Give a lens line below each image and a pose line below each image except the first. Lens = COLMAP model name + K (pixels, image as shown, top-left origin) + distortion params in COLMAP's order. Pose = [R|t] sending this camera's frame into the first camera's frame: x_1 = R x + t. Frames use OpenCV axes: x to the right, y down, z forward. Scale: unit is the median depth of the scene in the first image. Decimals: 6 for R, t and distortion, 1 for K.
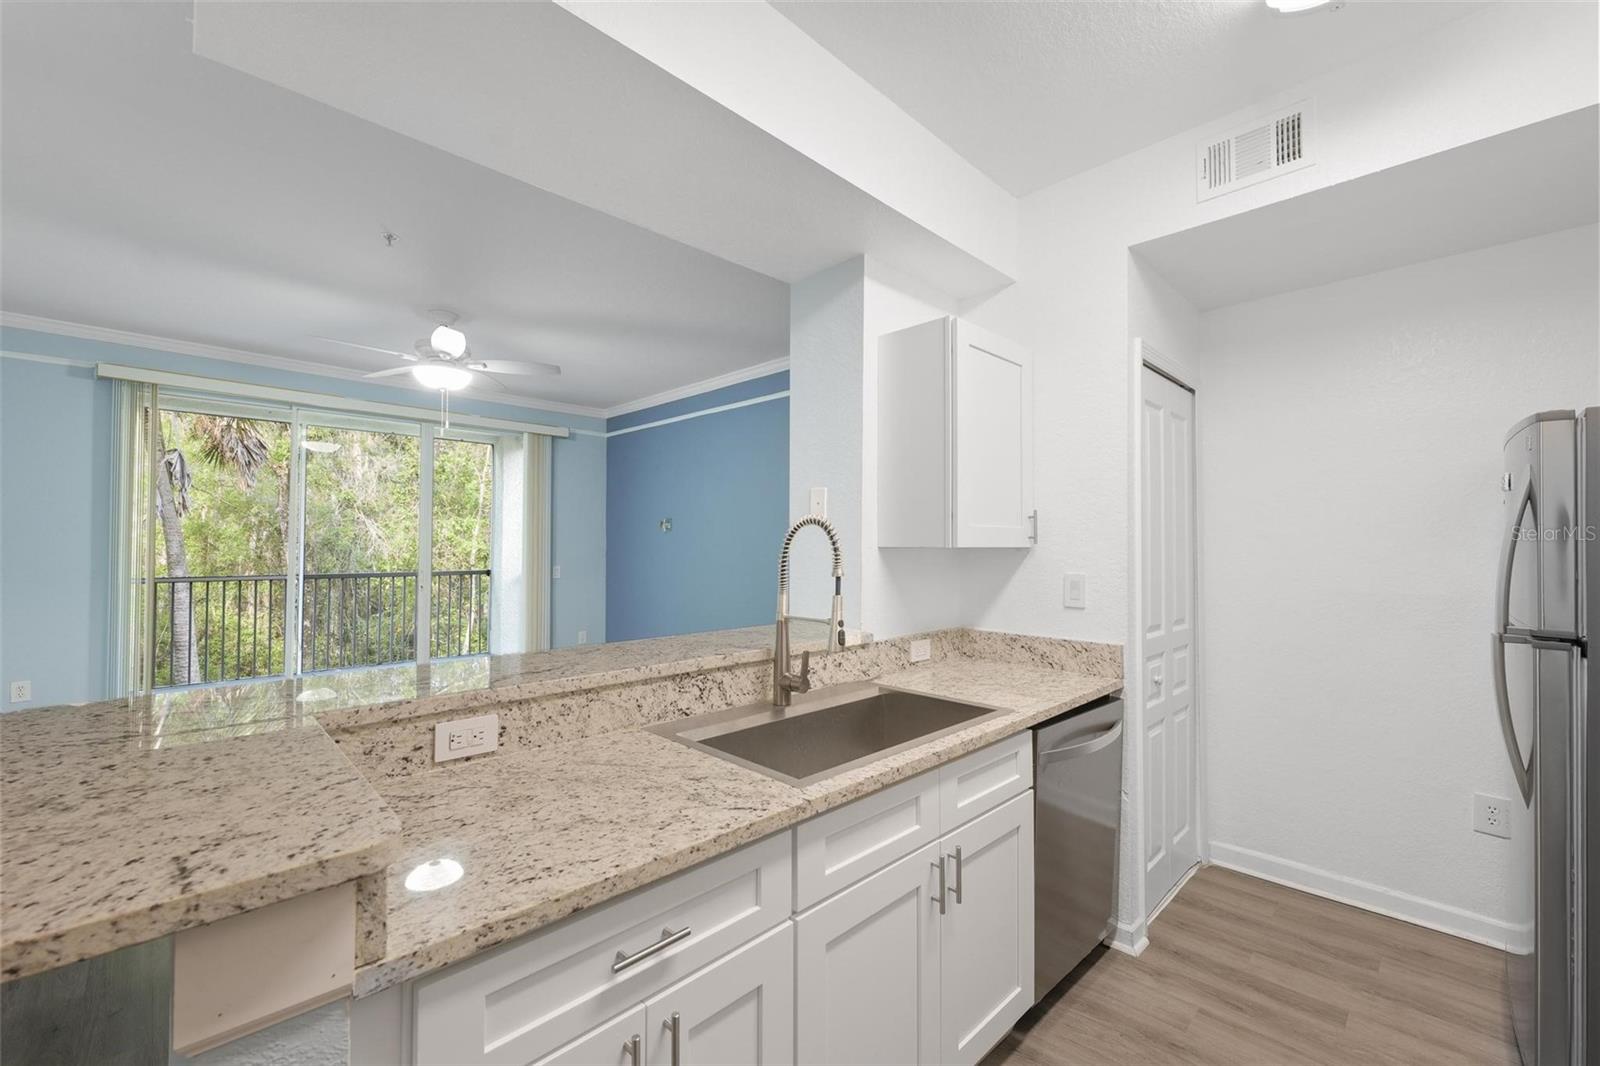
lens RADIAL K [[651.6, 0, 796.3], [0, 651.6, 530.9], [0, 0, 1]] dist [0.001365, -0.000879]
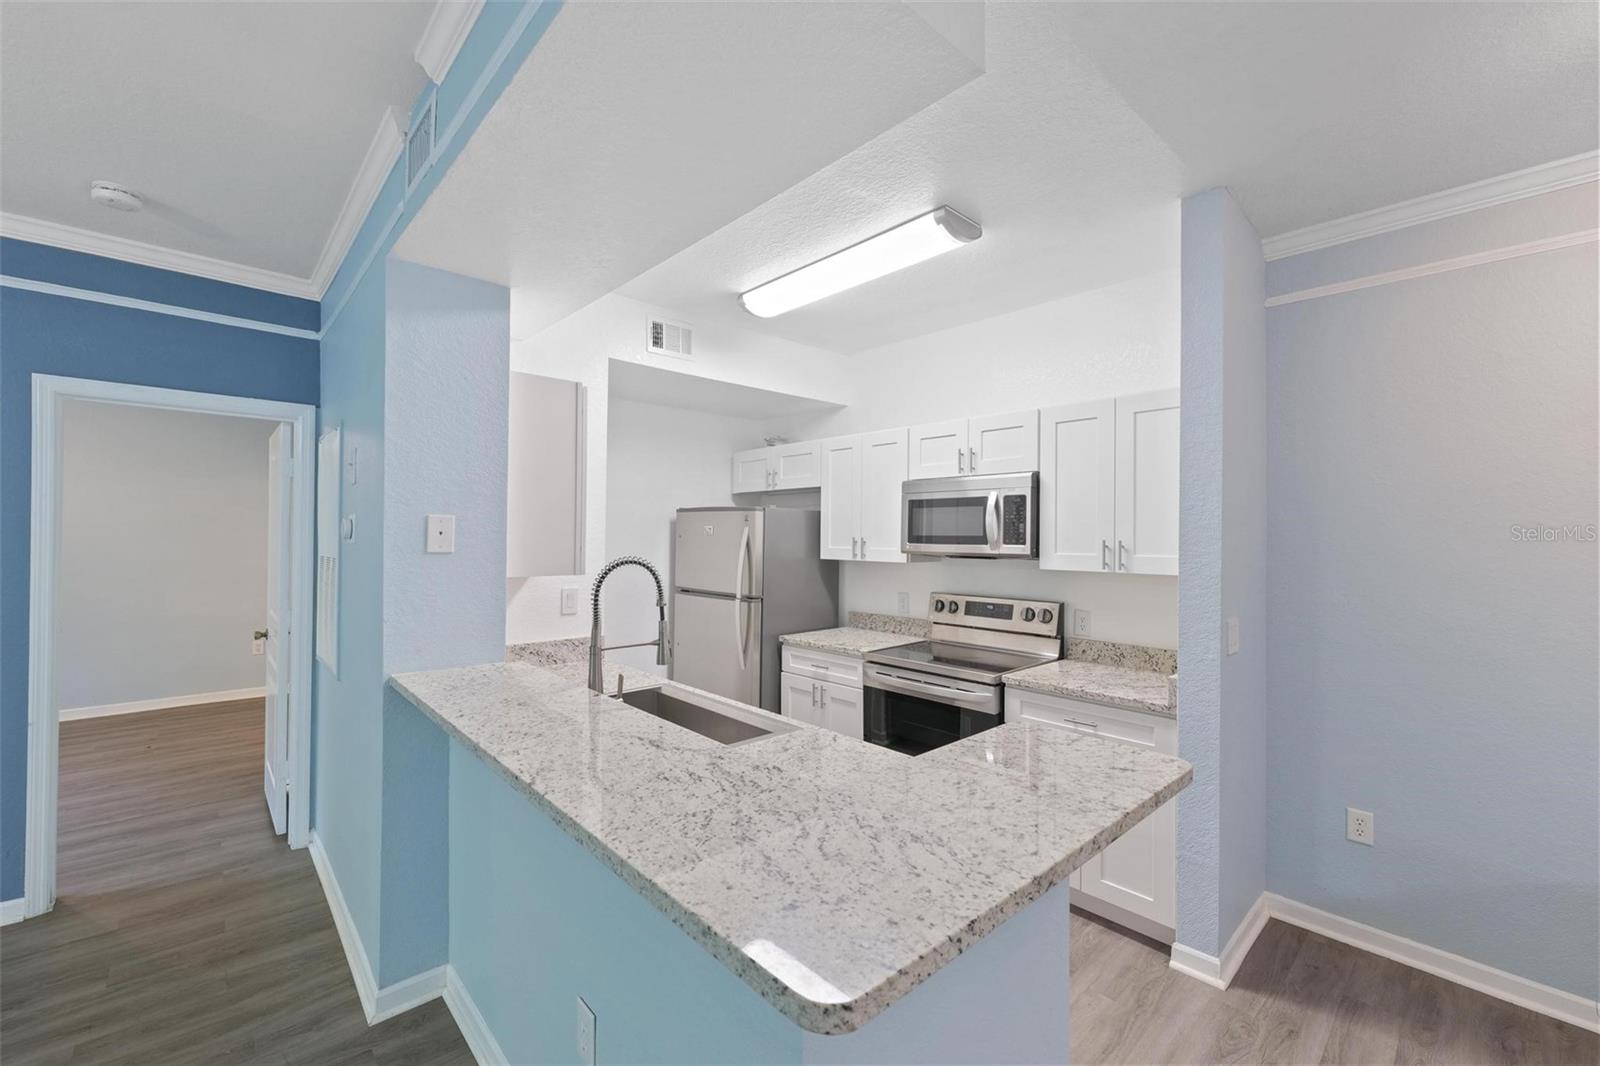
lens RADIAL K [[651.6, 0, 796.3], [0, 651.6, 530.9], [0, 0, 1]] dist [0.001365, -0.000879]
pose [[0.032656, 0.004436, 0.999457, -1.153072], [-0.028559, 0.999586, -0.003504, -0.076328], [-0.999059, -0.028429, 0.032769, 0.668684]]
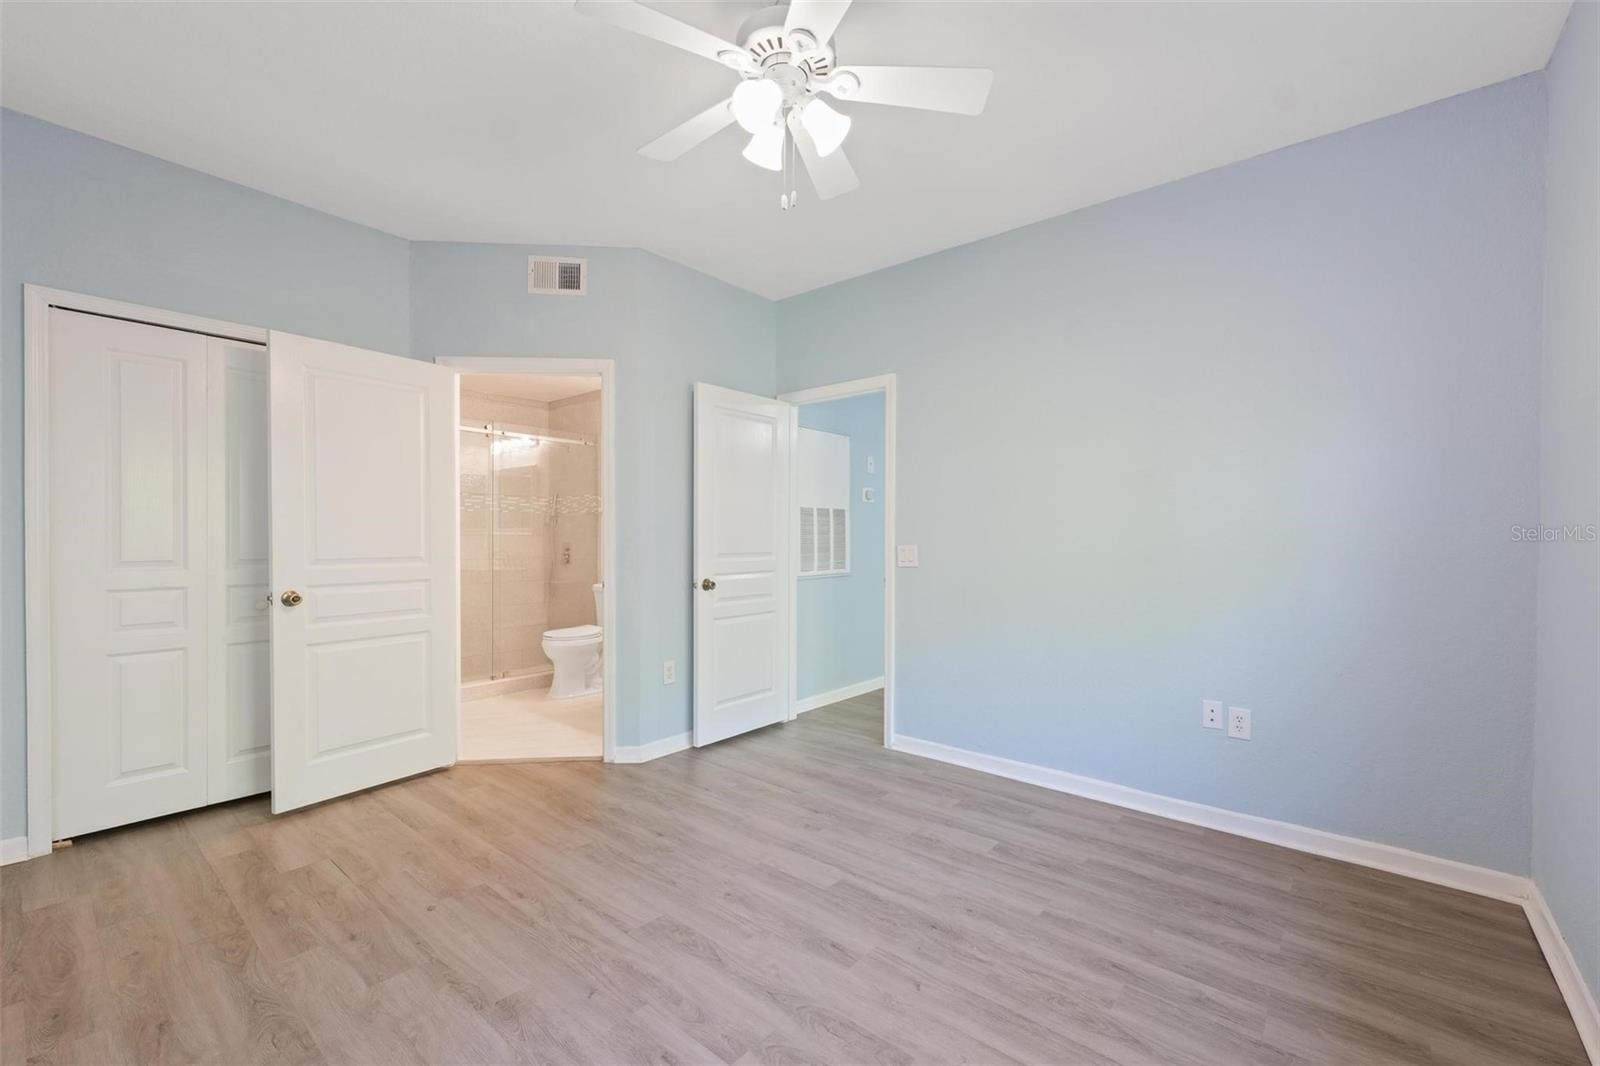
lens RADIAL K [[657.8, 0, 795.9], [0, 657.8, 532.6], [0, 0, 1]] dist [-0.000395, -0.000252]
pose [[-0.995759, -0.005146, -0.091857, 0.818212], [-0.003139, 0.999753, -0.021983, 0.180649], [0.091947, -0.021602, -0.995530, 4.583060]]
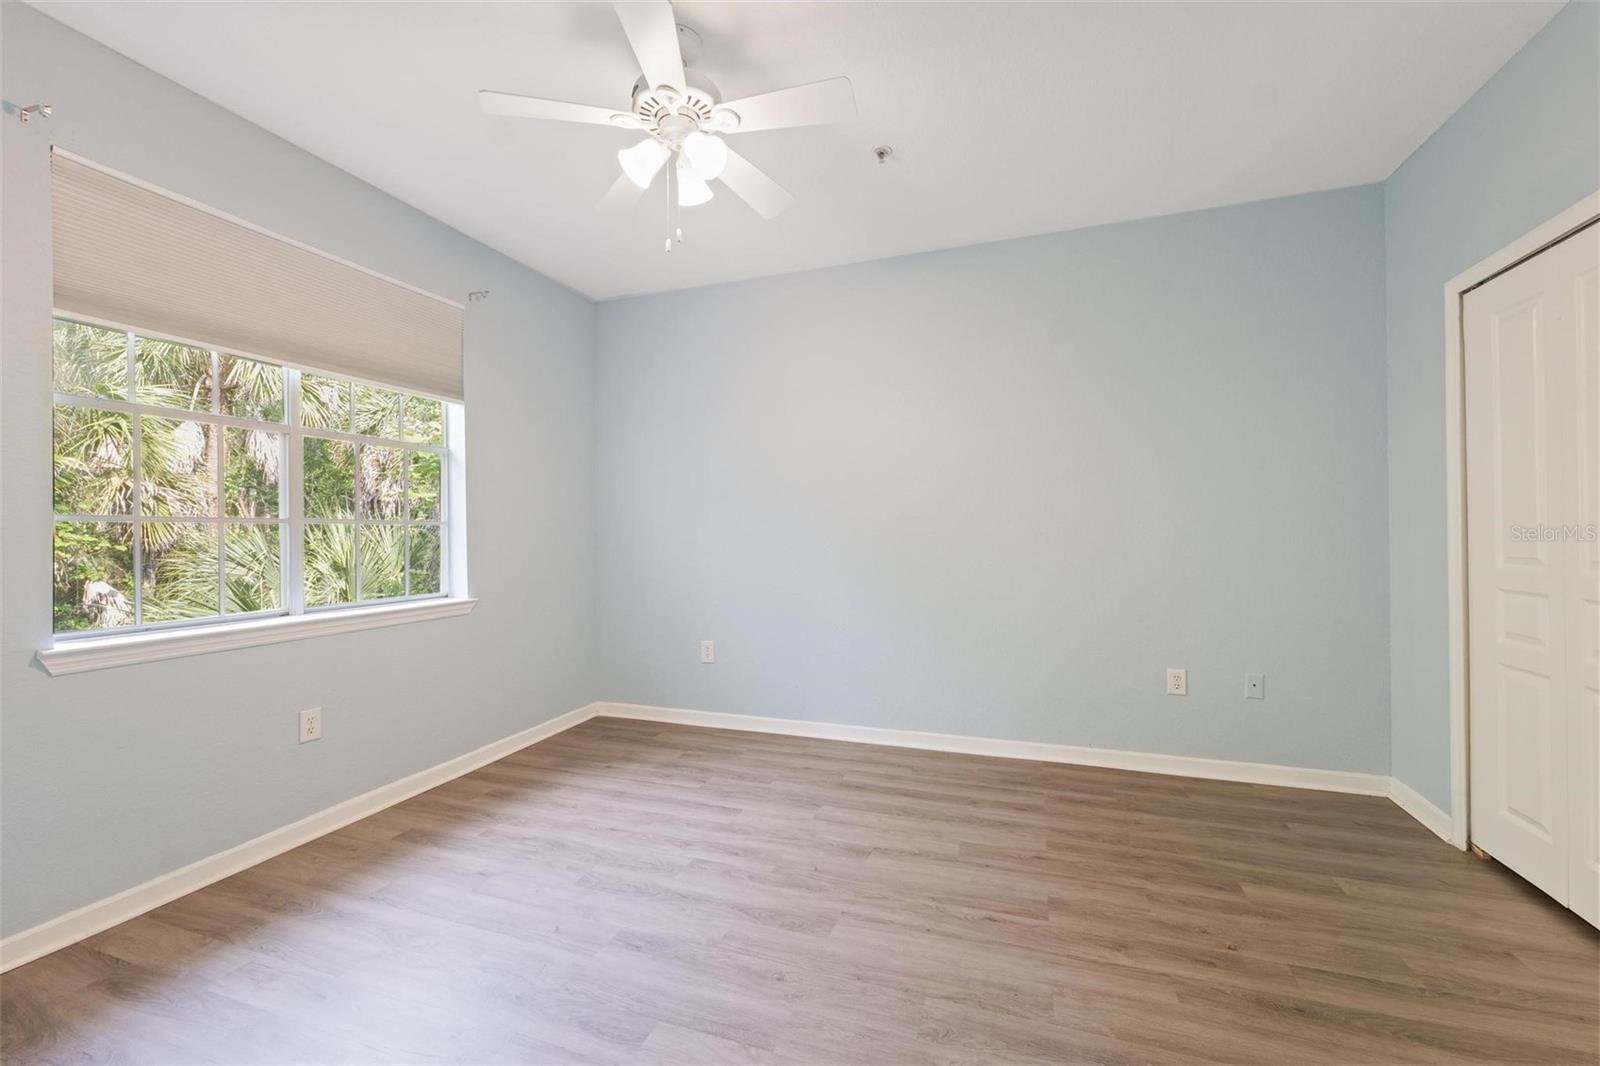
lens RADIAL K [[657.8, 0, 795.9], [0, 657.8, 532.6], [0, 0, 1]] dist [-0.000395, -0.000252]
pose [[0.897987, -0.007408, 0.439959, 0.412956], [0.001491, 0.999904, 0.013793, 0.152863], [-0.440019, -0.011730, 0.897912, 2.397231]]
